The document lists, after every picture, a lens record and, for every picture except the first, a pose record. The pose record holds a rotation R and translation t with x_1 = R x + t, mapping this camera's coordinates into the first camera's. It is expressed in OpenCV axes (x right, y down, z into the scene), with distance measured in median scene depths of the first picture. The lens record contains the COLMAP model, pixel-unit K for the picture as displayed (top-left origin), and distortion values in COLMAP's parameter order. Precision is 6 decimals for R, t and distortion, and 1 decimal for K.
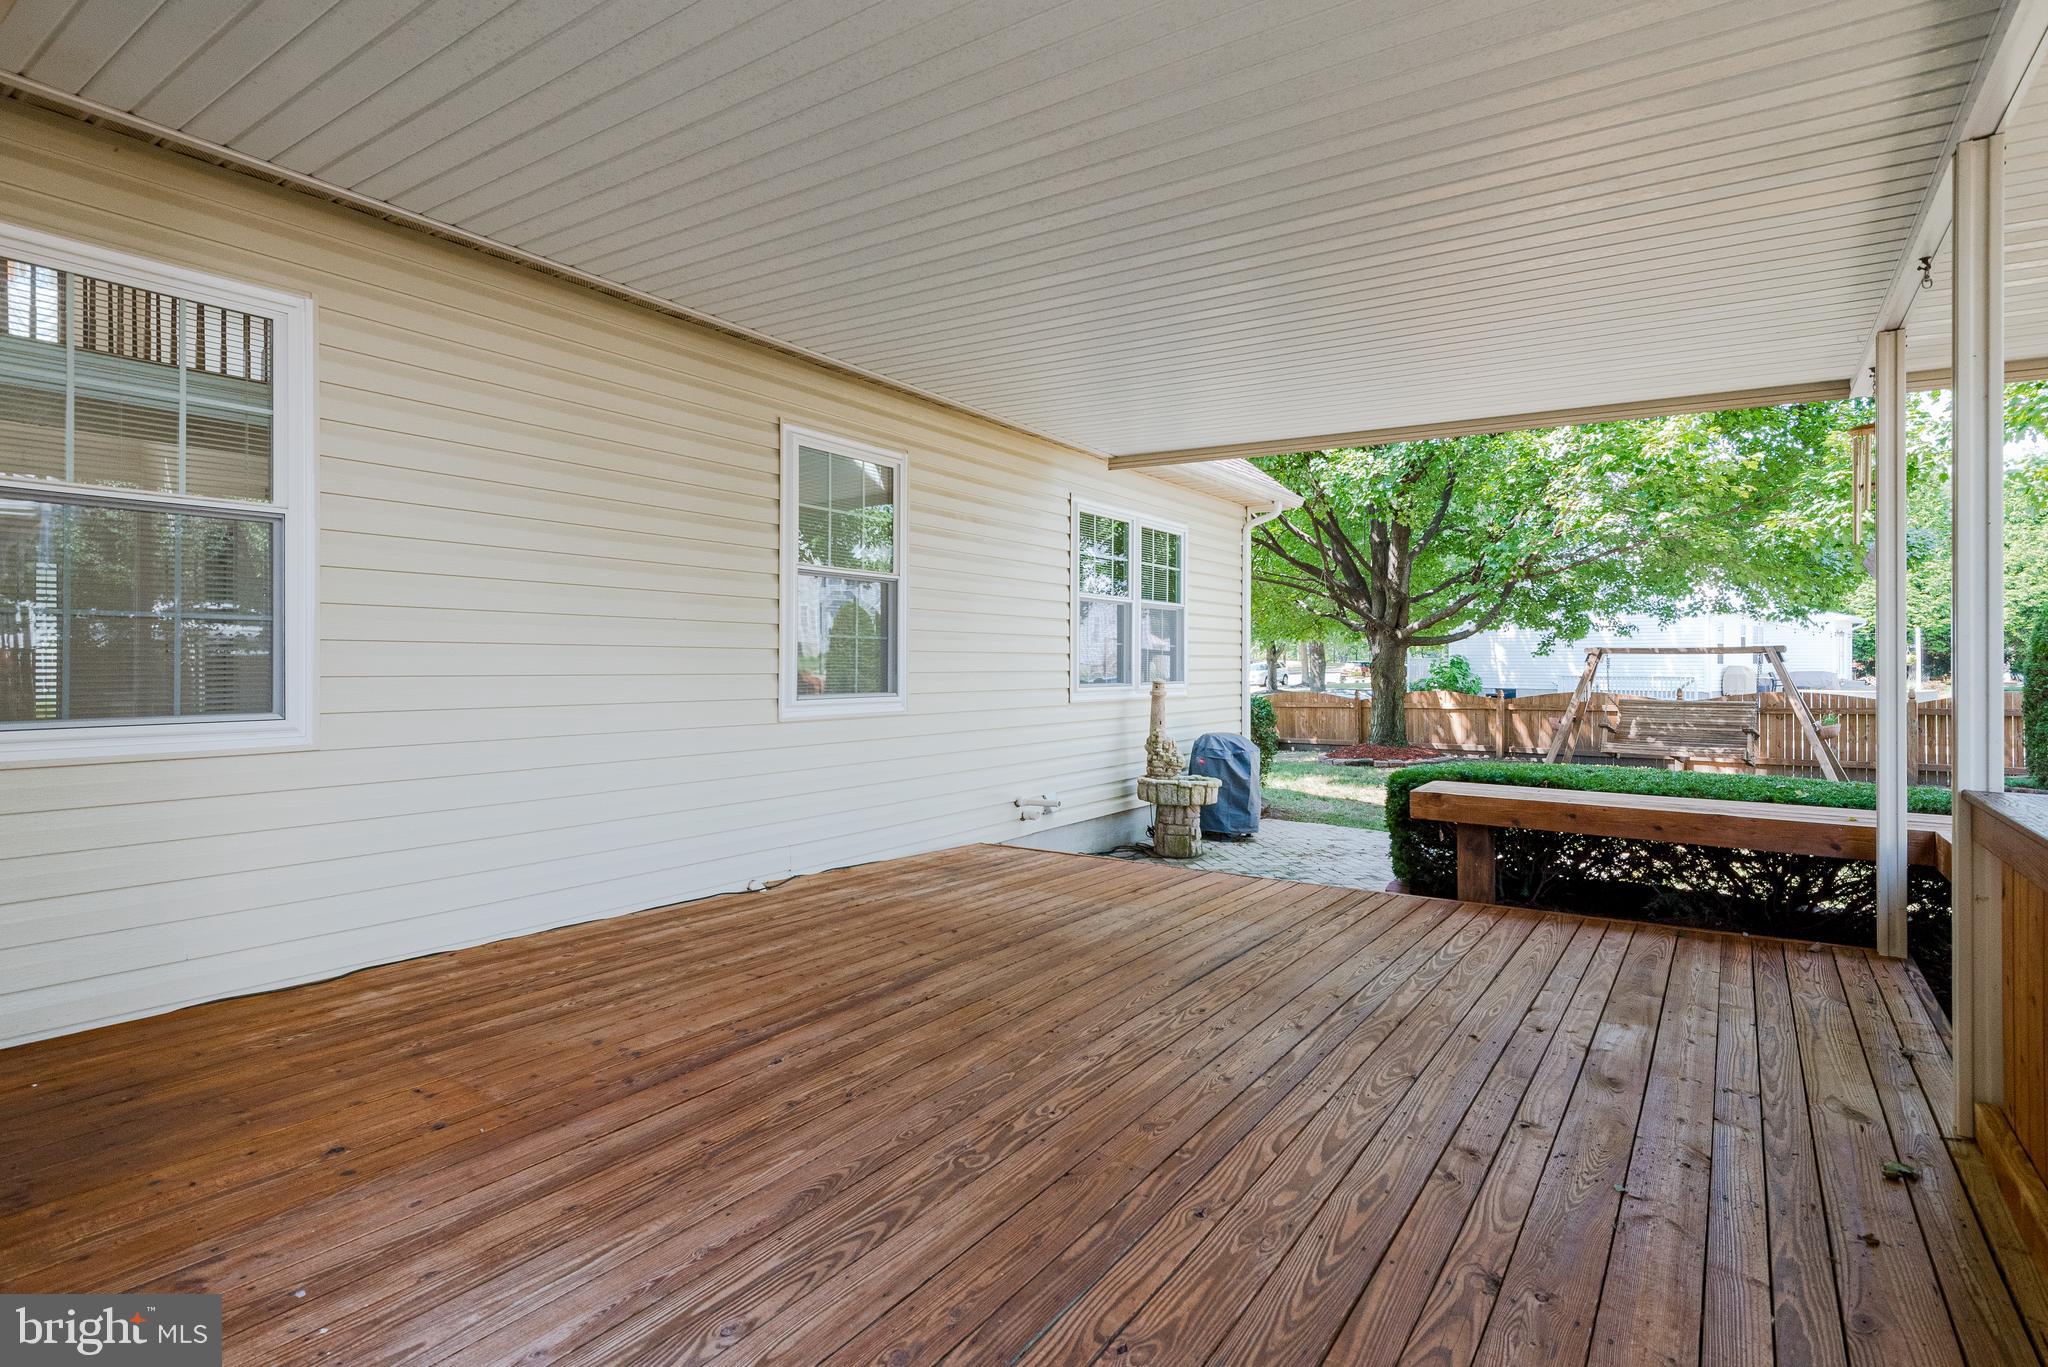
lens RADIAL K [[927.1, 0, 1017.5], [0, 927.1, 673.3], [0, 0, 1]] dist [0.014481, 0.000172]
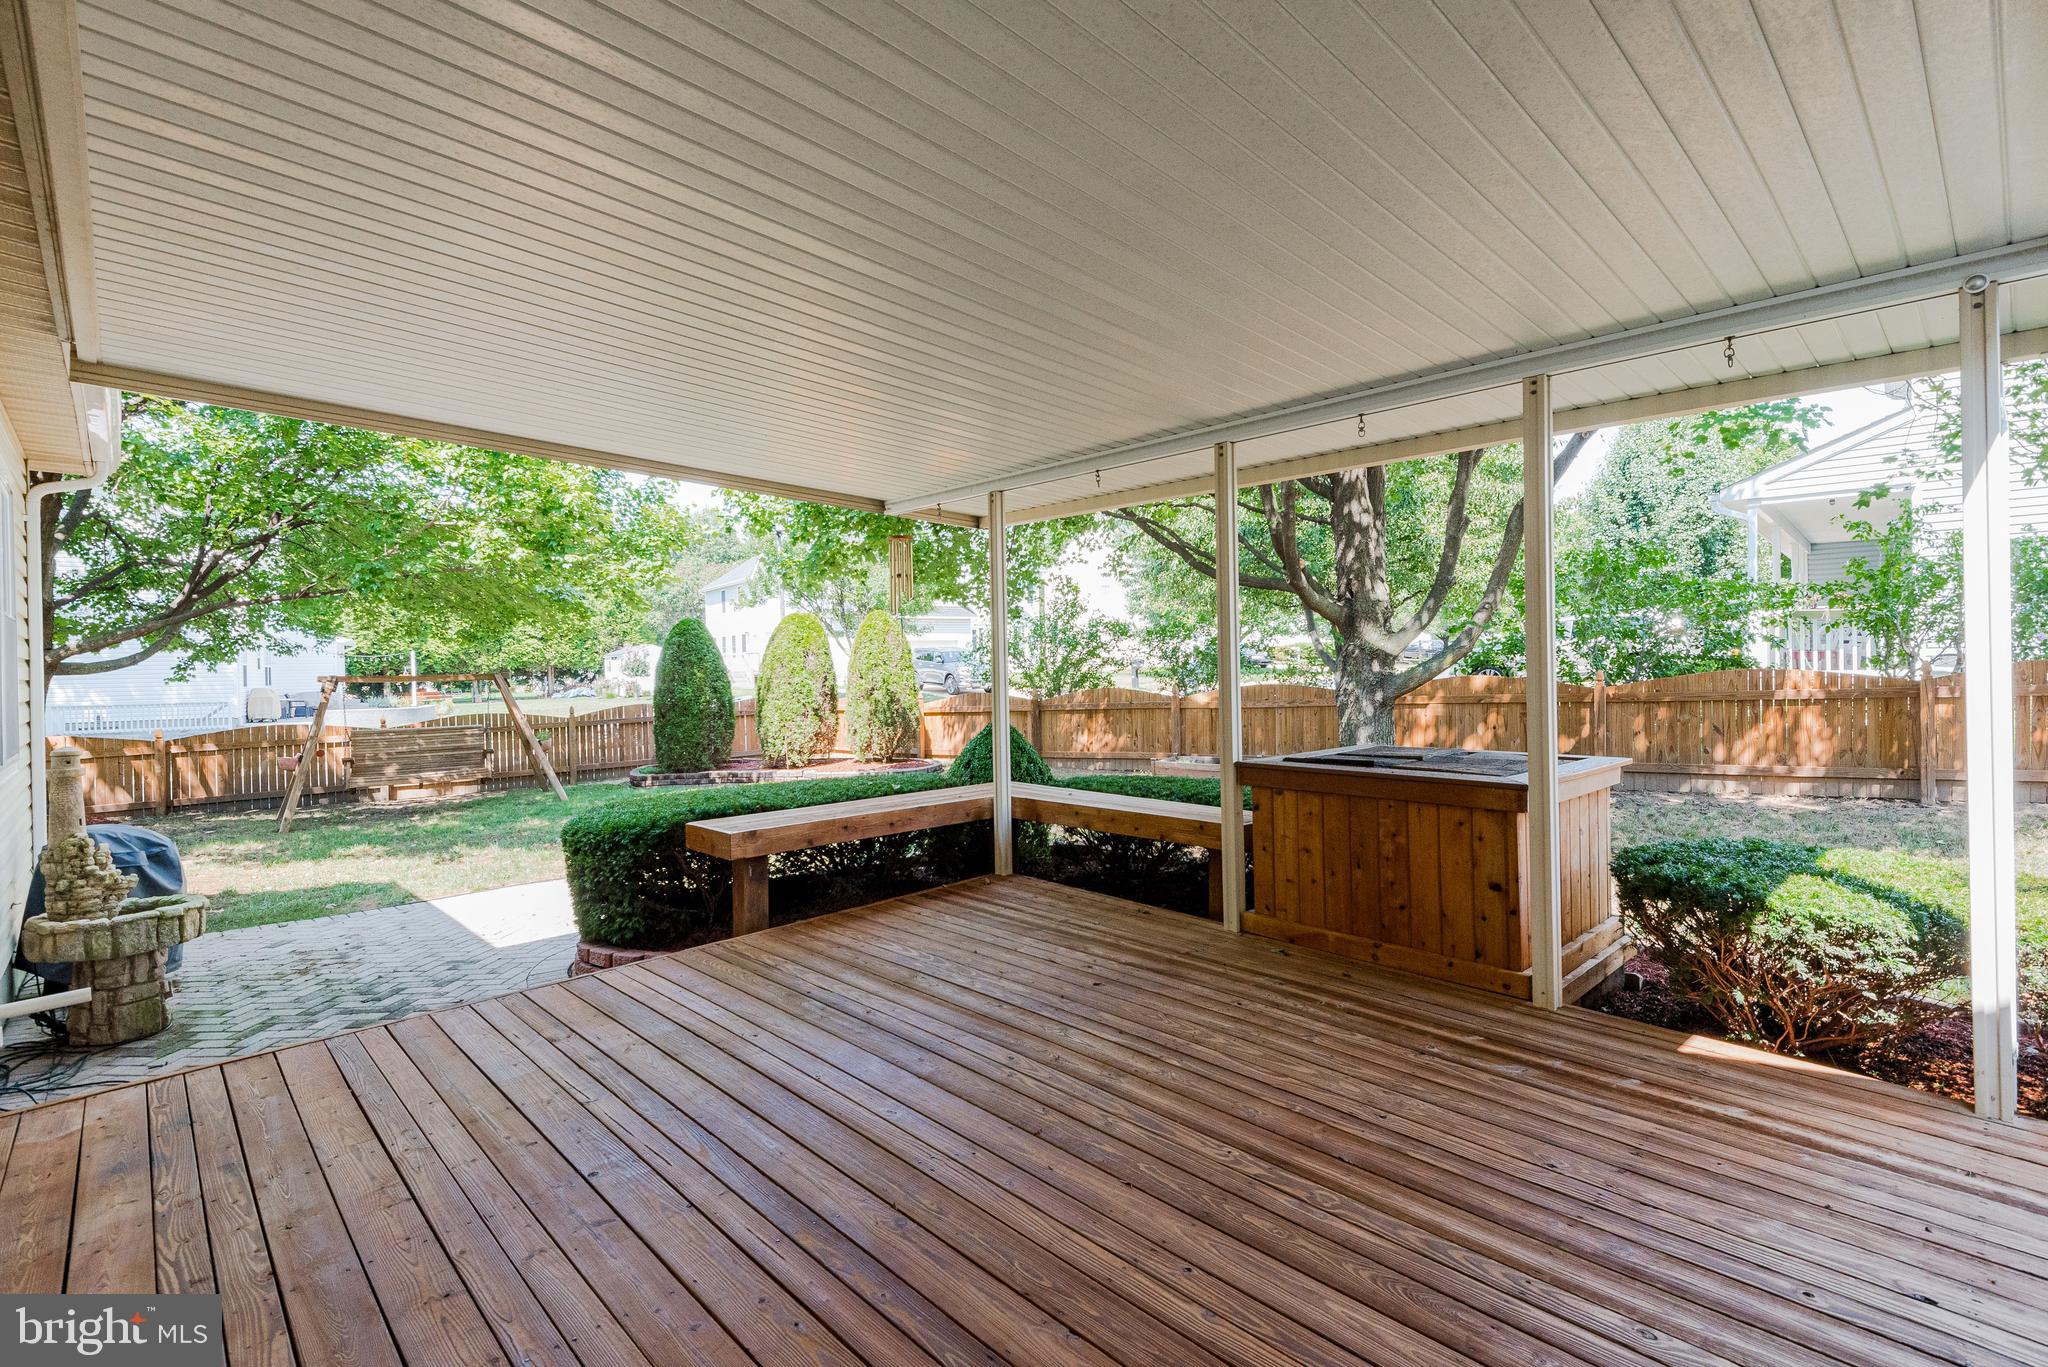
lens RADIAL K [[927.1, 0, 1027.3], [0, 927.1, 677.8], [0, 0, 1]] dist [0.014481, 0.000172]
pose [[0.140302, 0.001315, 0.990108, -0.708260], [0.015620, 0.999872, -0.003542, -0.043760], [-0.989986, 0.015962, 0.140264, 0.735882]]
